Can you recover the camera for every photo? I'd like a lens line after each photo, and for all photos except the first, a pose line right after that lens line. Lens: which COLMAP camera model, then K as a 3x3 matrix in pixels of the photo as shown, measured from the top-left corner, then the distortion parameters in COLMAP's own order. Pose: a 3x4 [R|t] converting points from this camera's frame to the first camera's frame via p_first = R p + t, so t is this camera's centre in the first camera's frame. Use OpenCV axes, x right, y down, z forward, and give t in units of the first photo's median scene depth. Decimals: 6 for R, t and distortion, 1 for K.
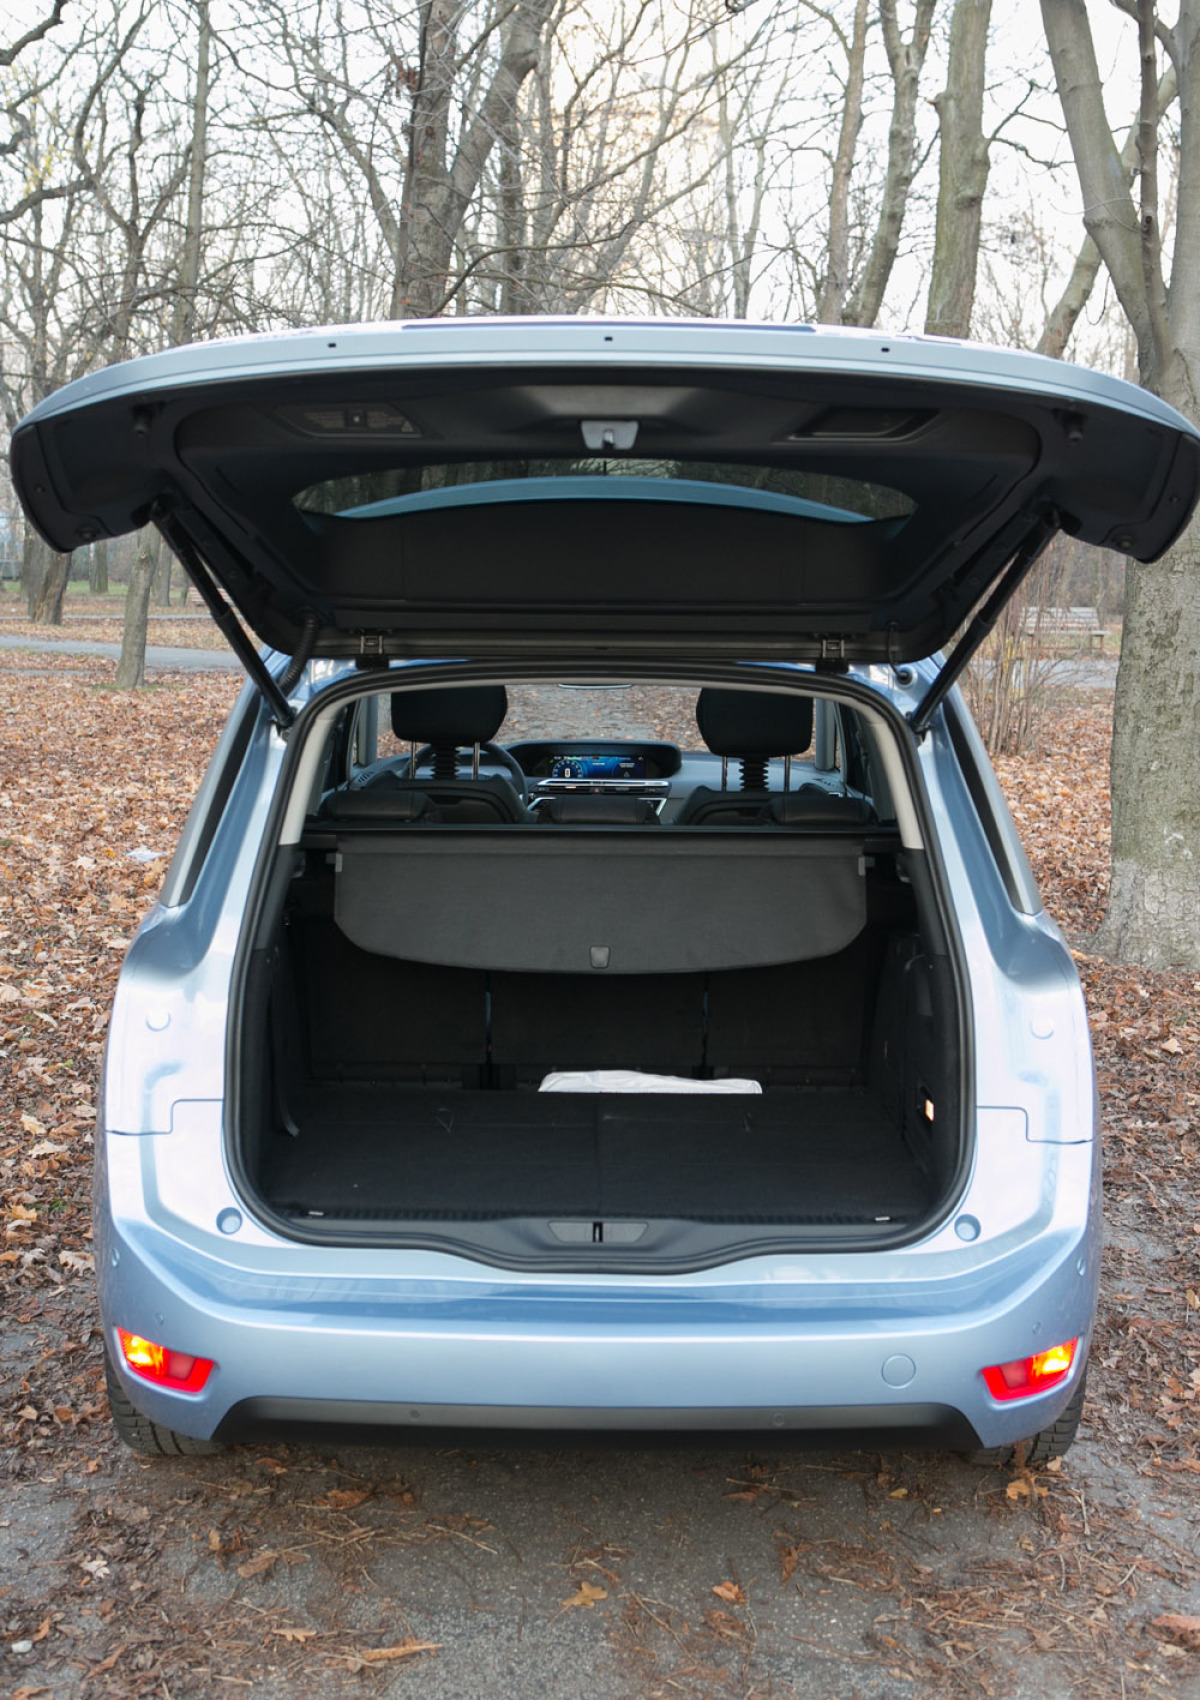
lens RADIAL K [[2155.0, 0, 597.1], [0, 2155.0, 845.8], [0, 0, 1]] dist [0.025284, 0.000000]
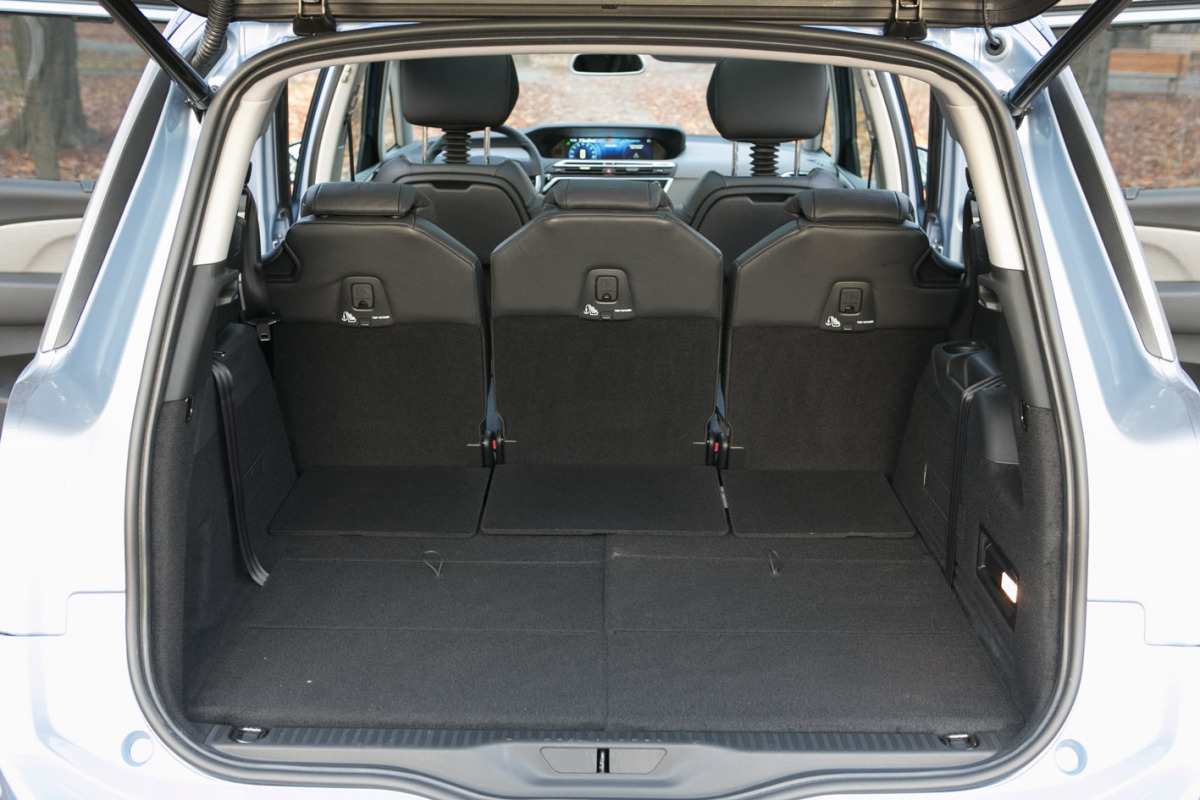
lens RADIAL K [[1368.4, 0, 597.3], [0, 1368.4, 406.0], [0, 0, 1]] dist [-0.029251, 0.000000]
pose [[0.999930, 0.001233, -0.011730, 0.003671], [0.000606, 0.987830, 0.155538, -0.025857], [0.011779, -0.155534, 0.987760, 0.489552]]
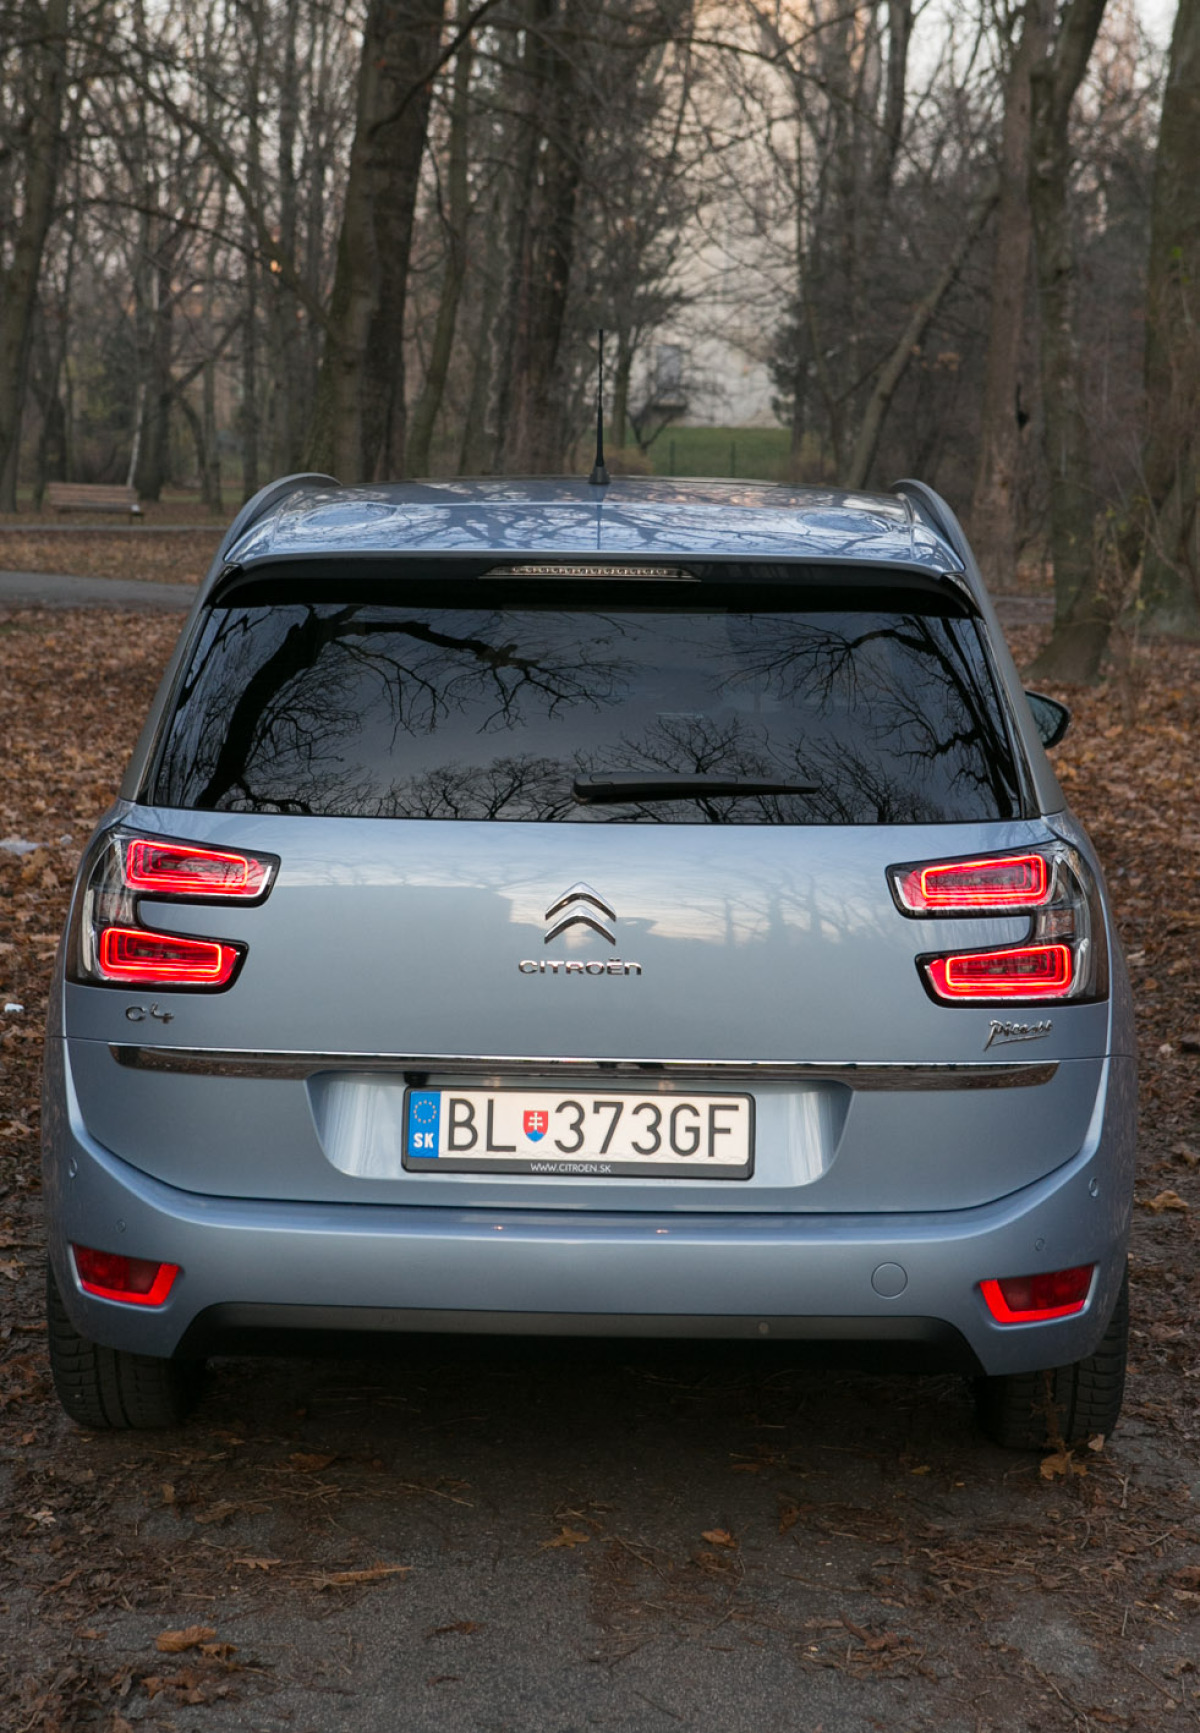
lens RADIAL K [[3469.9, 0, 594.2], [0, 3469.9, 863.4], [0, 0, 1]] dist [0.199416, 0.000000]
pose [[0.999633, 0.006307, -0.026362, 0.042459], [-0.006626, 0.999906, -0.012037, 0.068008], [0.026283, 0.012208, 0.999580, -0.490885]]
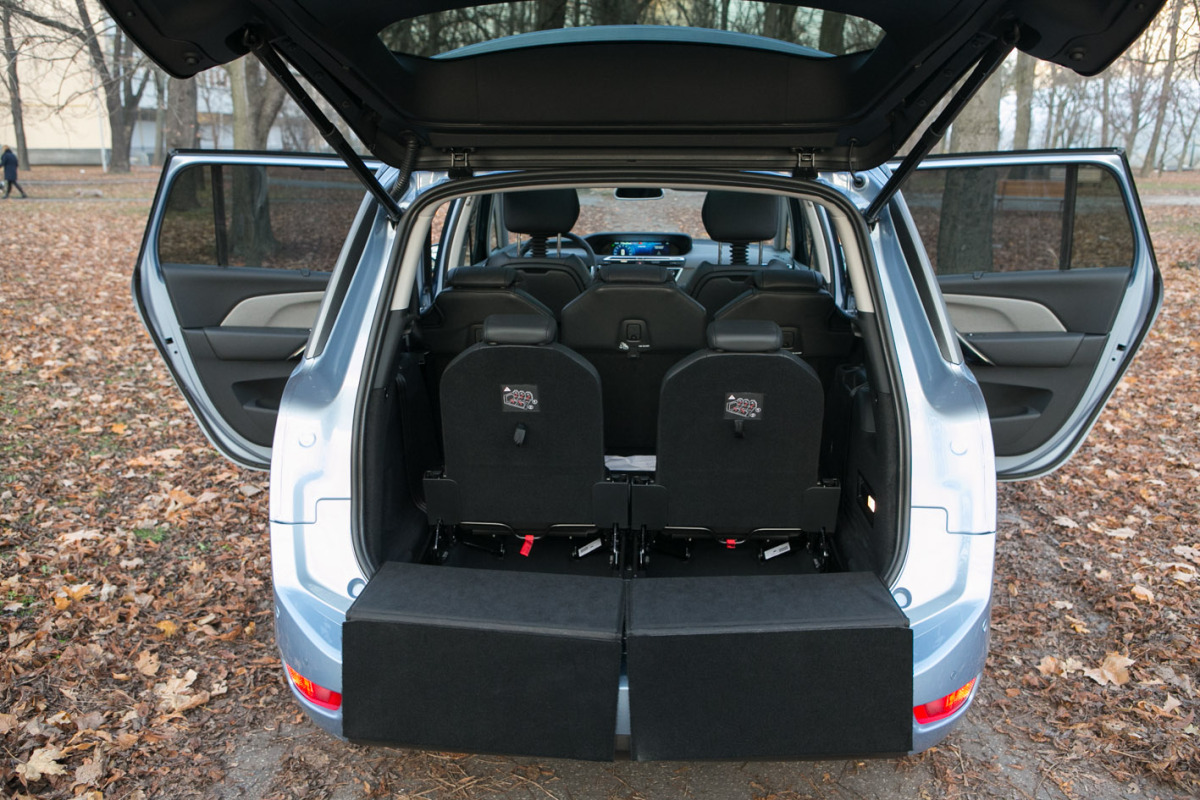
lens RADIAL K [[1034.9, 0, 601.0], [0, 1034.9, 412.2], [0, 0, 1]] dist [-0.071354, 0.024585]
pose [[0.998770, 0.002336, -0.049536, 0.015103], [0.003705, 0.992584, 0.121507, -0.014716], [0.049452, -0.121541, 0.991354, 0.347119]]
